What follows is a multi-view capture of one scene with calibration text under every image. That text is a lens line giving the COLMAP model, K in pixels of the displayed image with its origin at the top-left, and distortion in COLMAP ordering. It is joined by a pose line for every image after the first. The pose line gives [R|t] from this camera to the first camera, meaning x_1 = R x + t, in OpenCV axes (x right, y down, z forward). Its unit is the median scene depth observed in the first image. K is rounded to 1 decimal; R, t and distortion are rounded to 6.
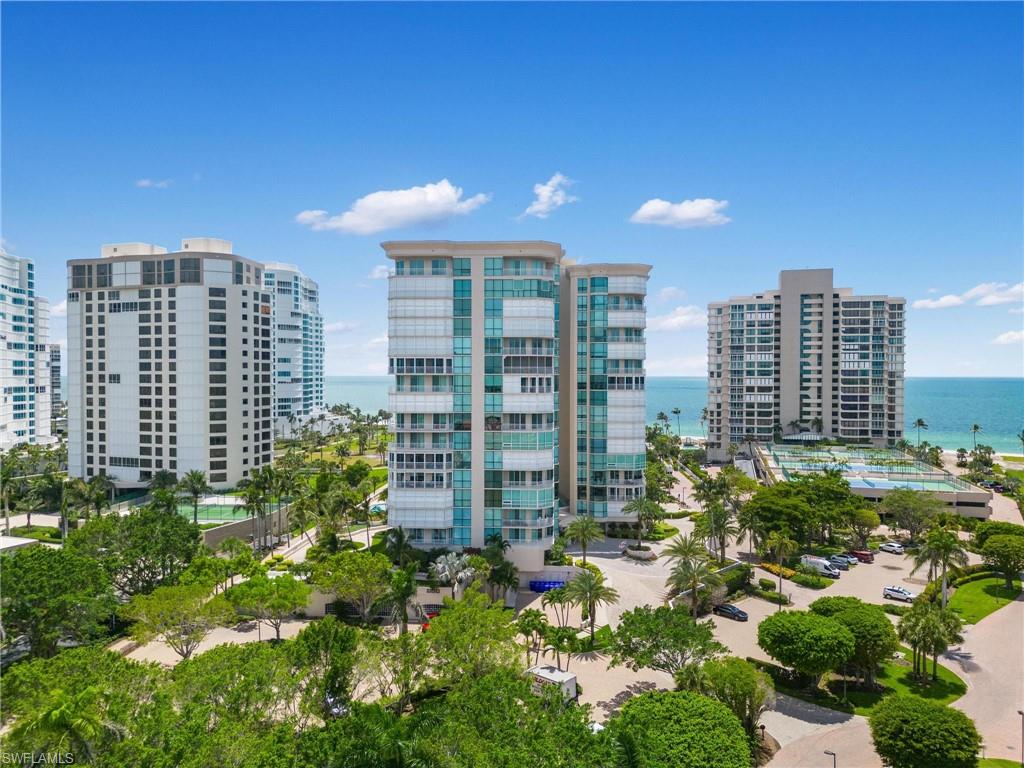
lens RADIAL K [[725.5, 0, 489.6], [0, 725.5, 387.5], [0, 0, 1]] dist [0.087333, -0.083965]
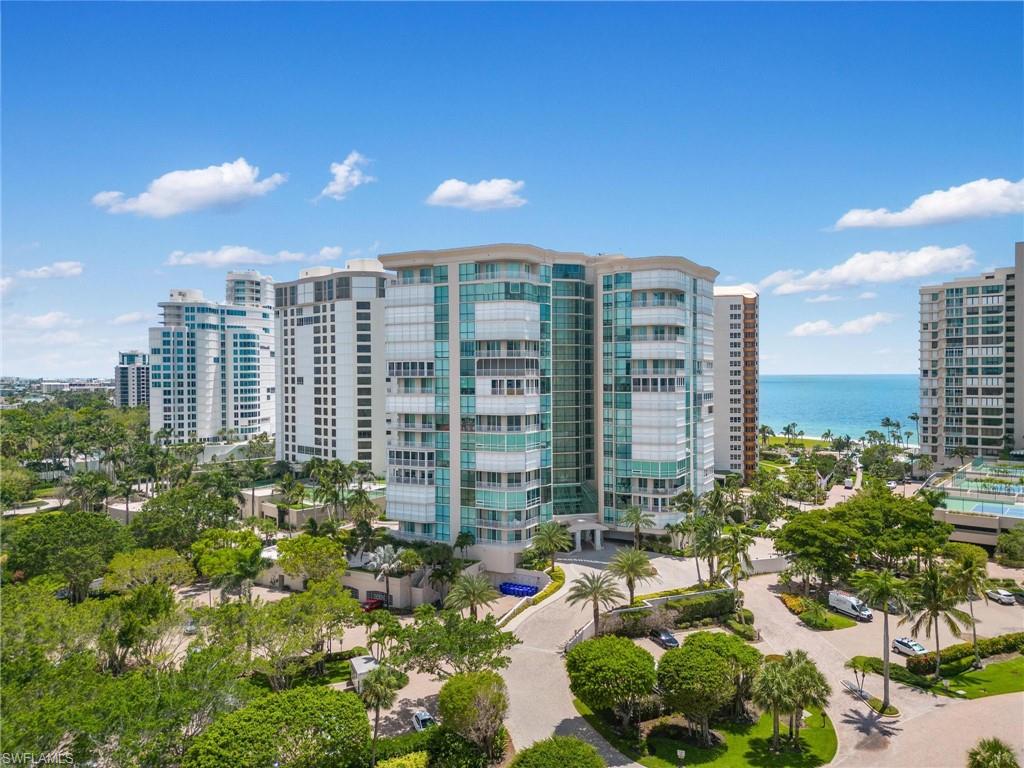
lens RADIAL K [[725.5, 0, 512.1], [0, 725.5, 380.9], [0, 0, 1]] dist [0.087333, -0.083965]
pose [[0.911658, -0.002252, -0.410943, 0.306203], [-0.001031, 0.999969, -0.007767, -0.002746], [0.410948, 0.007505, 0.911628, 0.055909]]
